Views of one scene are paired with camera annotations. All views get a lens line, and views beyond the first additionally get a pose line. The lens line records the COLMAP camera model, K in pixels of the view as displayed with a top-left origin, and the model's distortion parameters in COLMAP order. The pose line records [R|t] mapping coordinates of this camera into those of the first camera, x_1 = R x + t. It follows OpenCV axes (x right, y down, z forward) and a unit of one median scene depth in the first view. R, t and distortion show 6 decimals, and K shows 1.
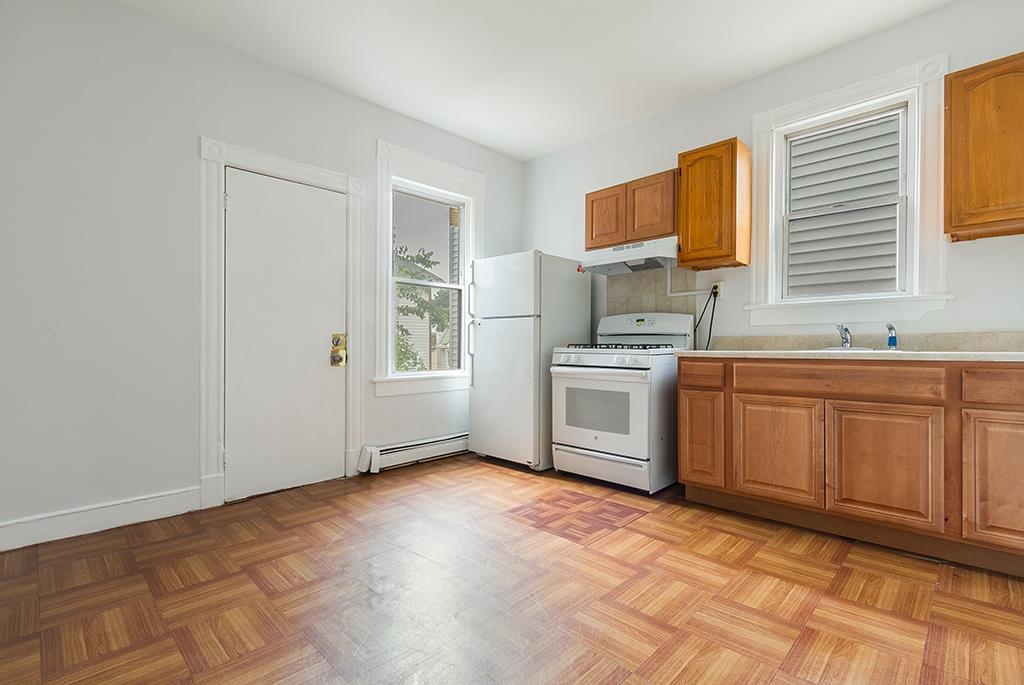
lens RADIAL K [[472.2, 0, 512.0], [0, 472.2, 346.5], [0, 0, 1]] dist [-0.003525, -0.000380]
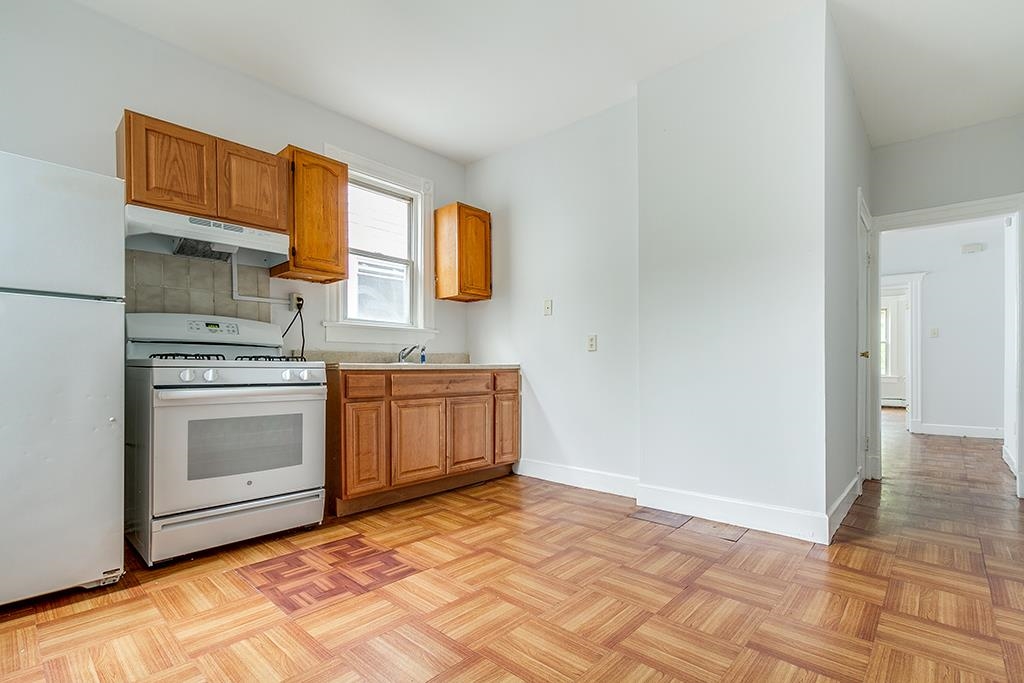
lens RADIAL K [[474.3, 0, 511.7], [0, 474.3, 366.9], [0, 0, 1]] dist [-0.002796, 0.000175]
pose [[-0.037904, 0.001539, 0.999280, -0.675416], [0.000956, 0.999998, -0.001504, 0.018419], [-0.999281, 0.000899, -0.037905, 0.737863]]
